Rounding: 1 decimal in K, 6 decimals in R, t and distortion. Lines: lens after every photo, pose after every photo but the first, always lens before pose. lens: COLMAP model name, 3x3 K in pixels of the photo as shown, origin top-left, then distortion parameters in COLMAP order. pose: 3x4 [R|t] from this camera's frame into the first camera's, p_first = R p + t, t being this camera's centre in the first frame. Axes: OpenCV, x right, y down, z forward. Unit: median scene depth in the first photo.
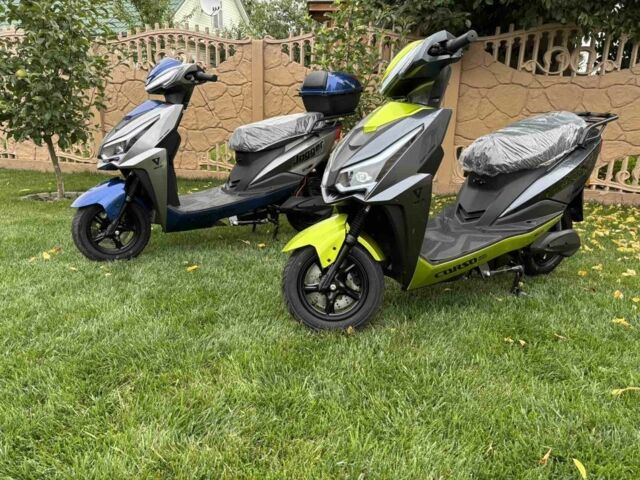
lens RADIAL K [[481.4, 0, 320.0], [0, 481.4, 240.0], [0, 0, 1]] dist [0.006936, 0.002004]
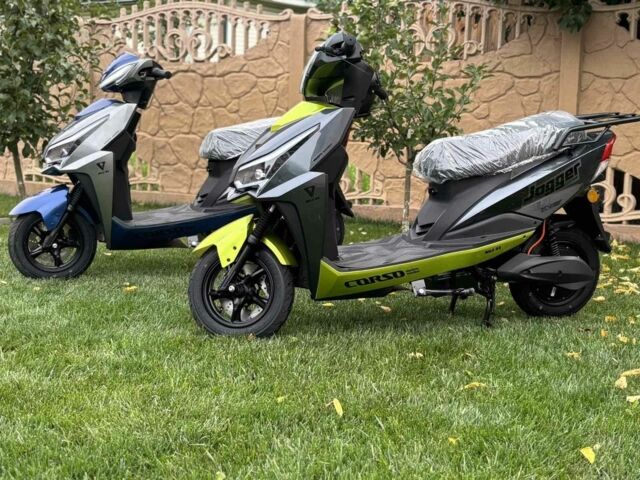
lens RADIAL K [[910.9, 0, 317.3], [0, 910.9, 228.2], [0, 0, 1]] dist [0.233750, -1.029621]
pose [[0.974408, 0.028986, -0.222912, 0.406660], [-0.059626, 0.989457, -0.131982, 0.142838], [0.216736, 0.141896, 0.965863, -0.507182]]
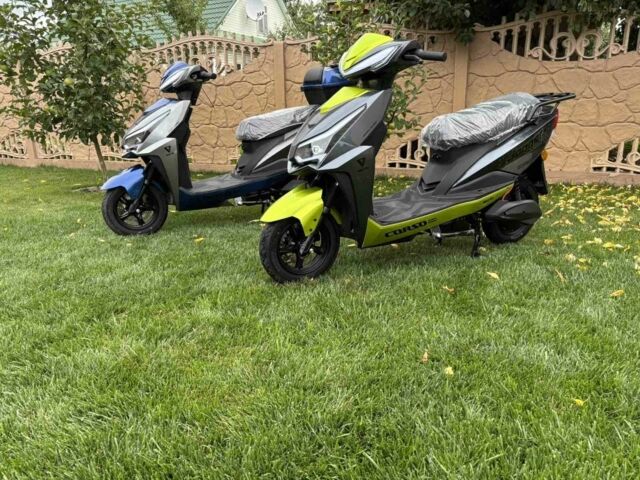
lens RADIAL K [[481.4, 0, 320.0], [0, 481.4, 240.0], [0, 0, 1]] dist [0.006936, 0.002004]
pose [[0.994104, -0.009103, -0.108049, 0.146880], [0.009093, 0.999958, -0.000590, 0.059882], [0.108050, -0.000396, 0.994145, -0.125236]]
